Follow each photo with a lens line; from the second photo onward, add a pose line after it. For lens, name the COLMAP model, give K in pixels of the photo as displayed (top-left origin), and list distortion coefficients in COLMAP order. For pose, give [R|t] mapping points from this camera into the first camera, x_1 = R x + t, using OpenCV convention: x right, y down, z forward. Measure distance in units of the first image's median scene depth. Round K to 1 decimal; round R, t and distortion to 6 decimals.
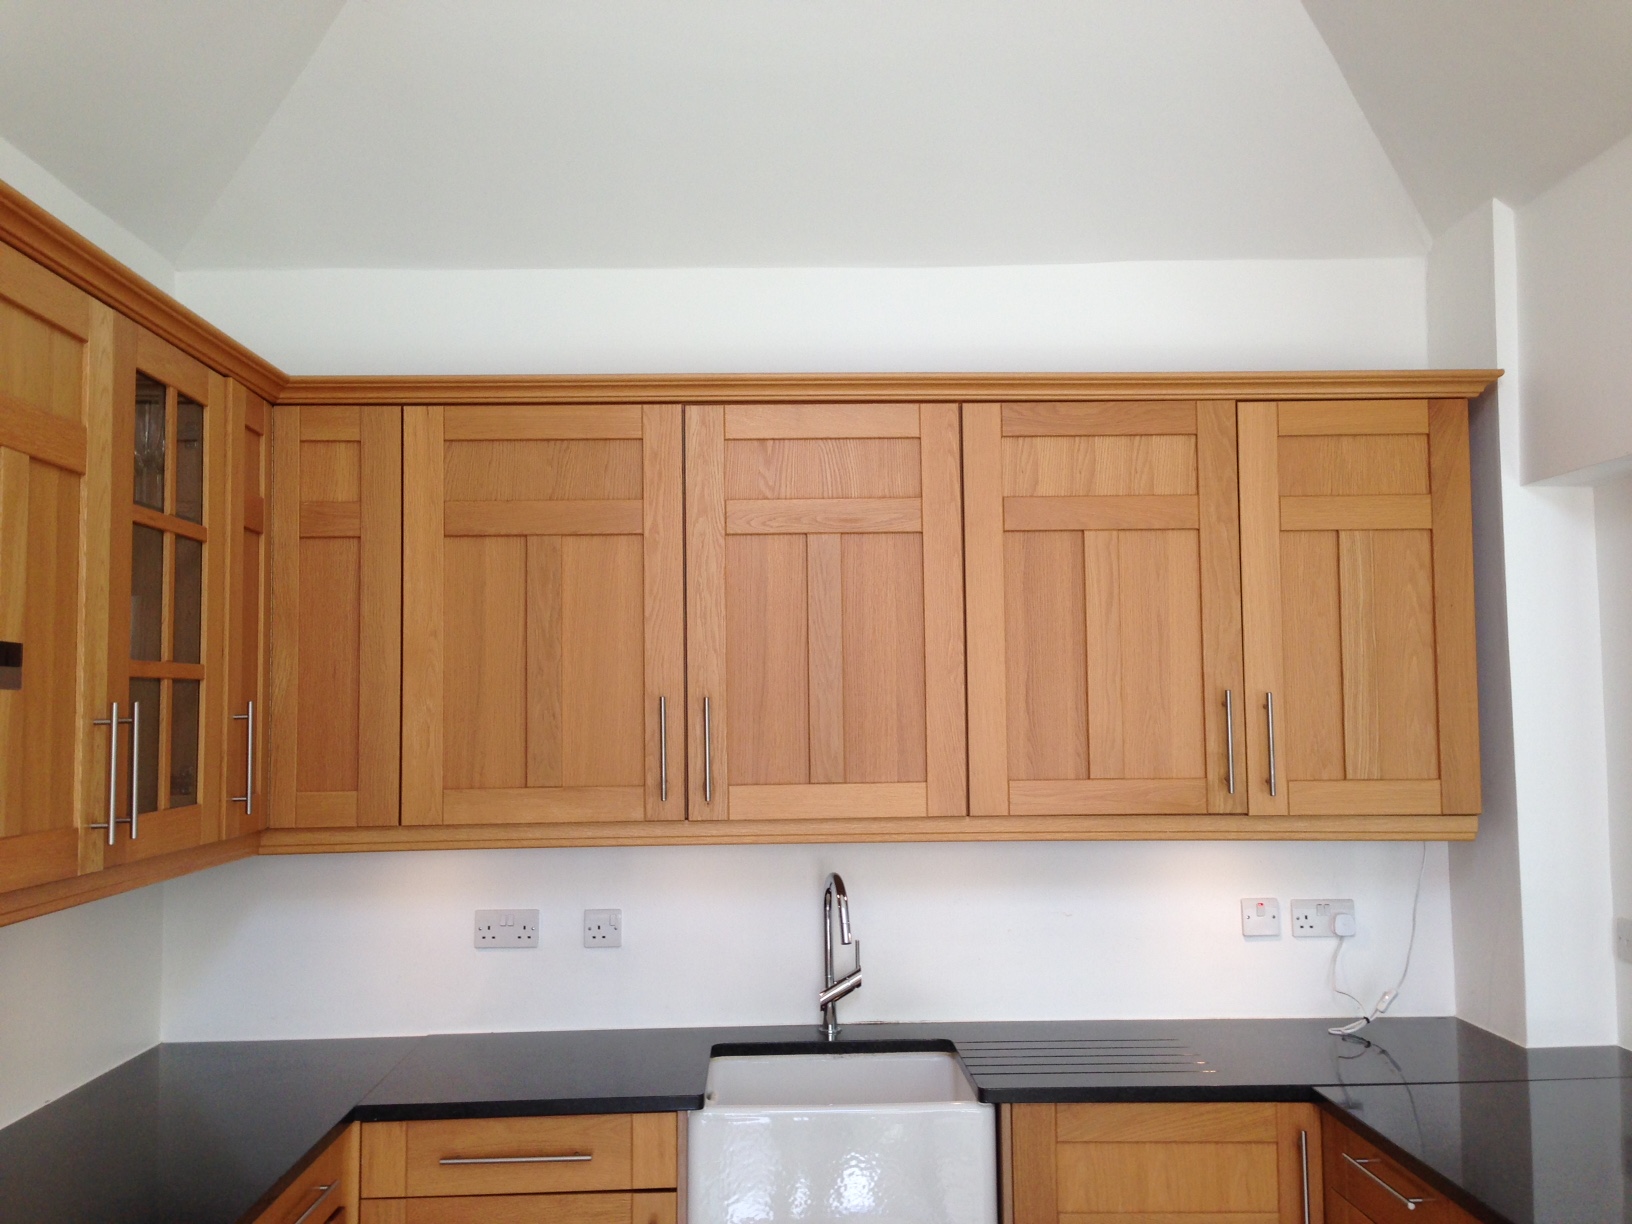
lens RADIAL K [[1493.6, 0, 826.2], [0, 1493.6, 609.1], [0, 0, 1]] dist [0.093698, -0.092424]
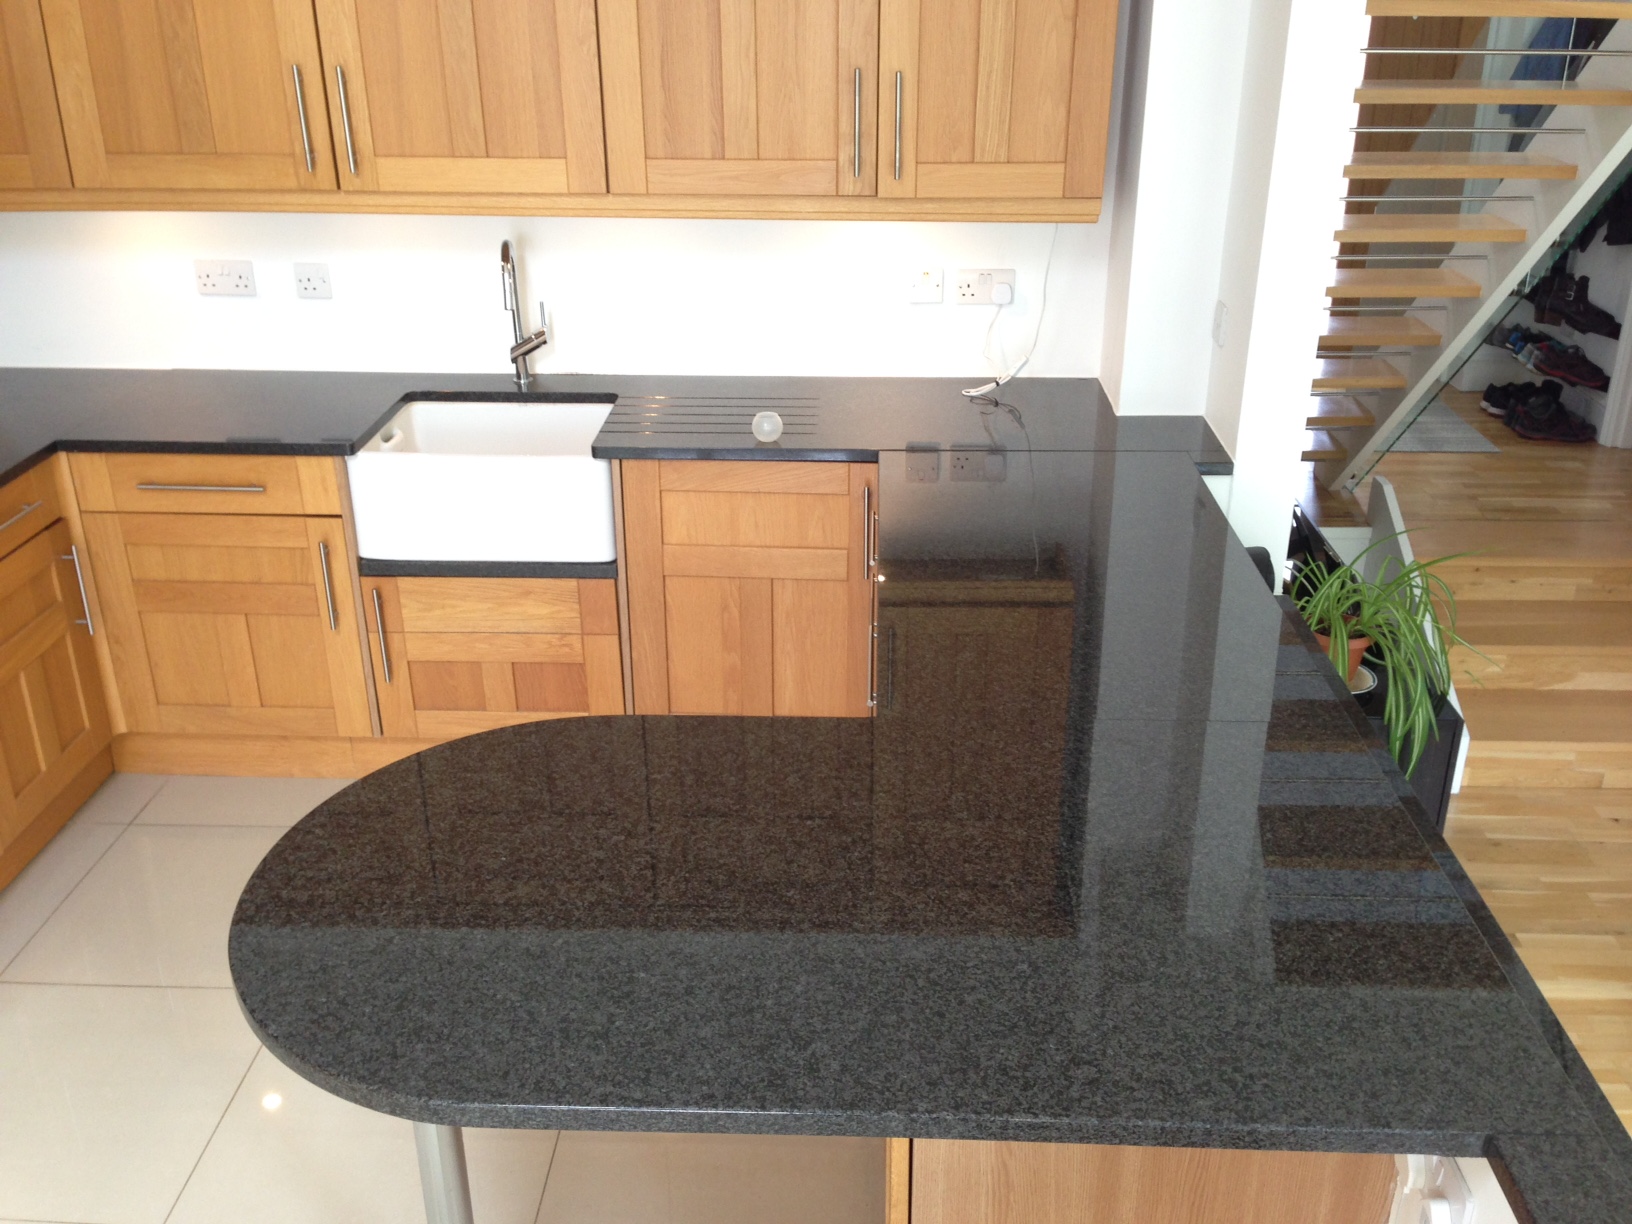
lens RADIAL K [[1493.6, 0, 817.8], [0, 1493.6, 619.2], [0, 0, 1]] dist [0.093698, -0.092424]
pose [[0.997289, 0.037989, -0.063017, 0.316456], [-0.003826, 0.882032, 0.471175, -0.094644], [0.073482, -0.469656, 0.879786, -0.050105]]
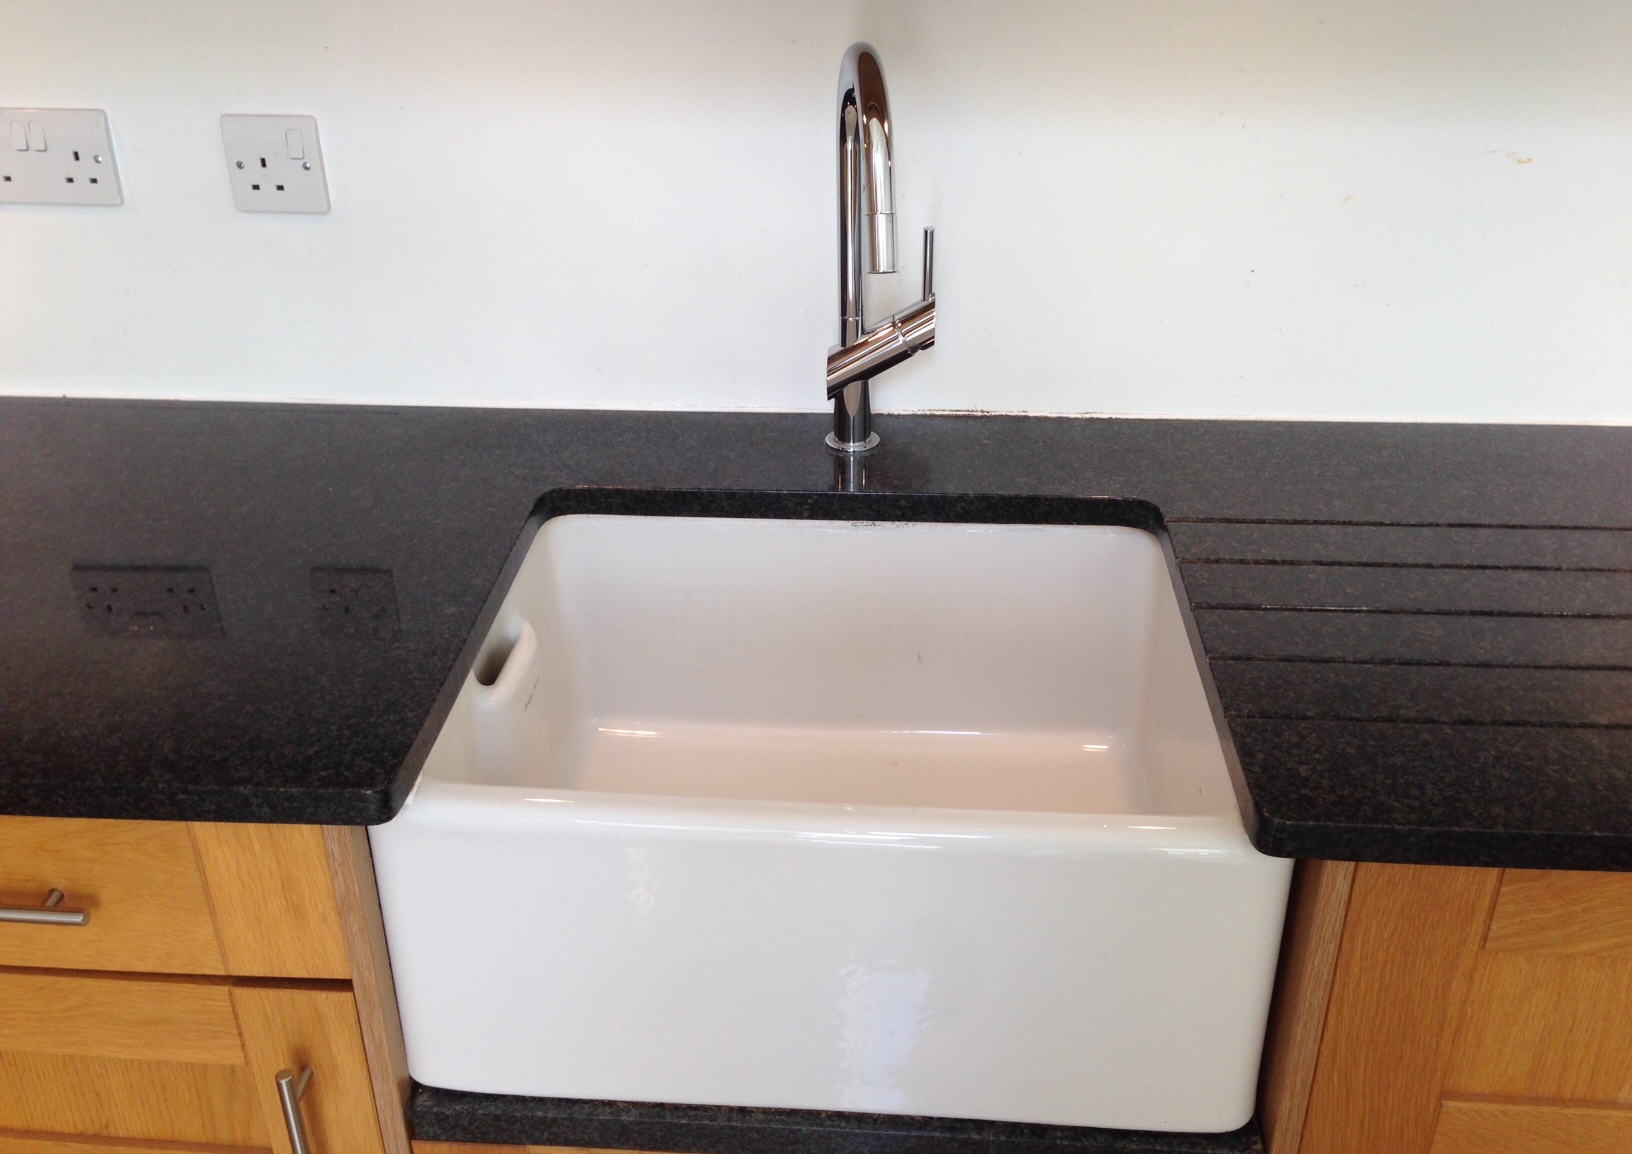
lens RADIAL K [[1552.3, 0, 821.5], [0, 1552.3, 564.3], [0, 0, 1]] dist [-0.000236, 0.000000]
pose [[0.995190, 0.052969, -0.082403, 0.031567], [-0.001411, 0.848861, 0.528614, 0.096432], [0.097949, -0.525956, 0.844853, 0.676181]]
